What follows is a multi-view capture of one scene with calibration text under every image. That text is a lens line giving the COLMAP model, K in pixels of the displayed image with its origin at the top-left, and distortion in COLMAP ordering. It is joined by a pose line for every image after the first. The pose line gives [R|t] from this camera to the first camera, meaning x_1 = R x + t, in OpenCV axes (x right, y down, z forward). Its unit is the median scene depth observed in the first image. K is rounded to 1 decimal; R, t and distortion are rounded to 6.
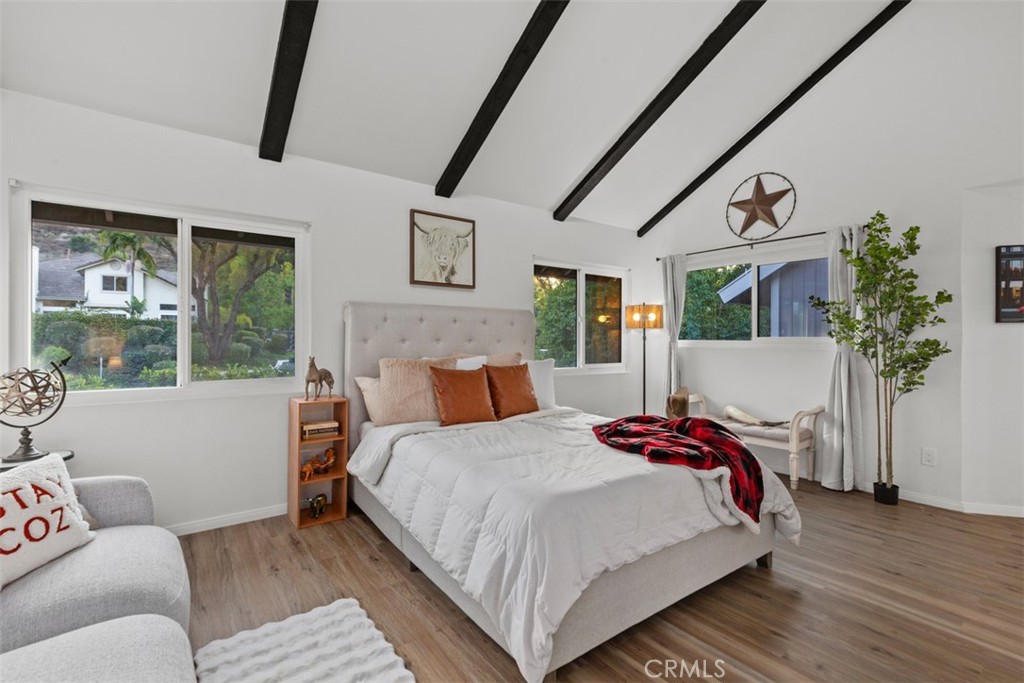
lens RADIAL K [[462.5, 0, 510.3], [0, 462.5, 333.4], [0, 0, 1]] dist [0.001183, 0.000271]
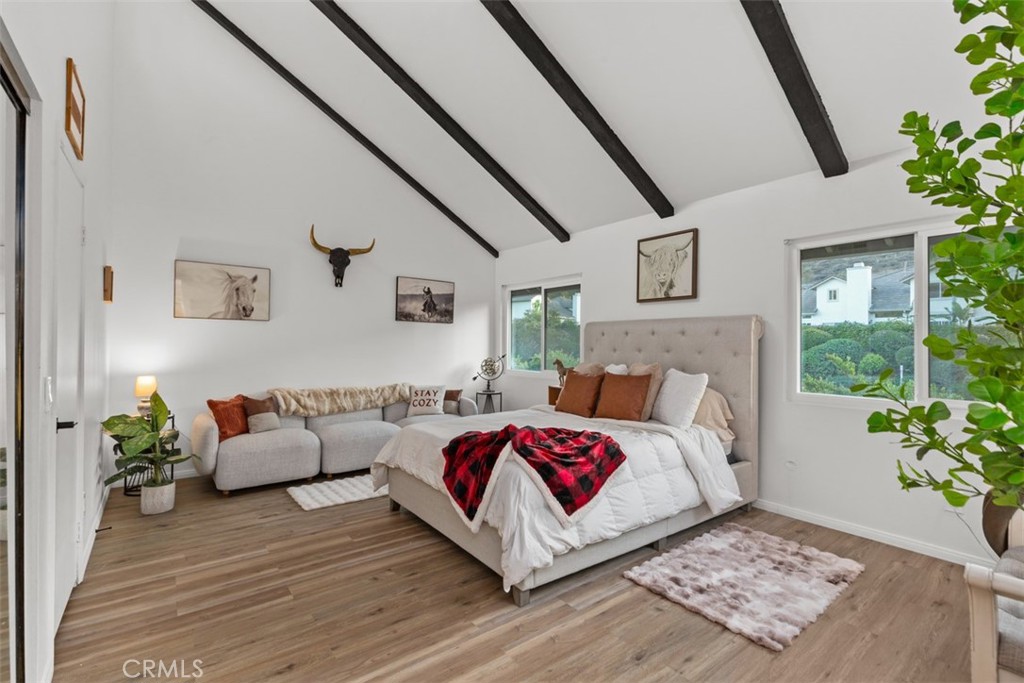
lens RADIAL K [[462.5, 0, 508.9], [0, 462.5, 344.8], [0, 0, 1]] dist [0.001183, 0.000271]
pose [[0.016799, 0.002228, -0.999856, 0.941757], [0.006597, 0.999976, 0.002339, -0.003482], [0.999837, -0.006635, 0.016784, 0.622865]]
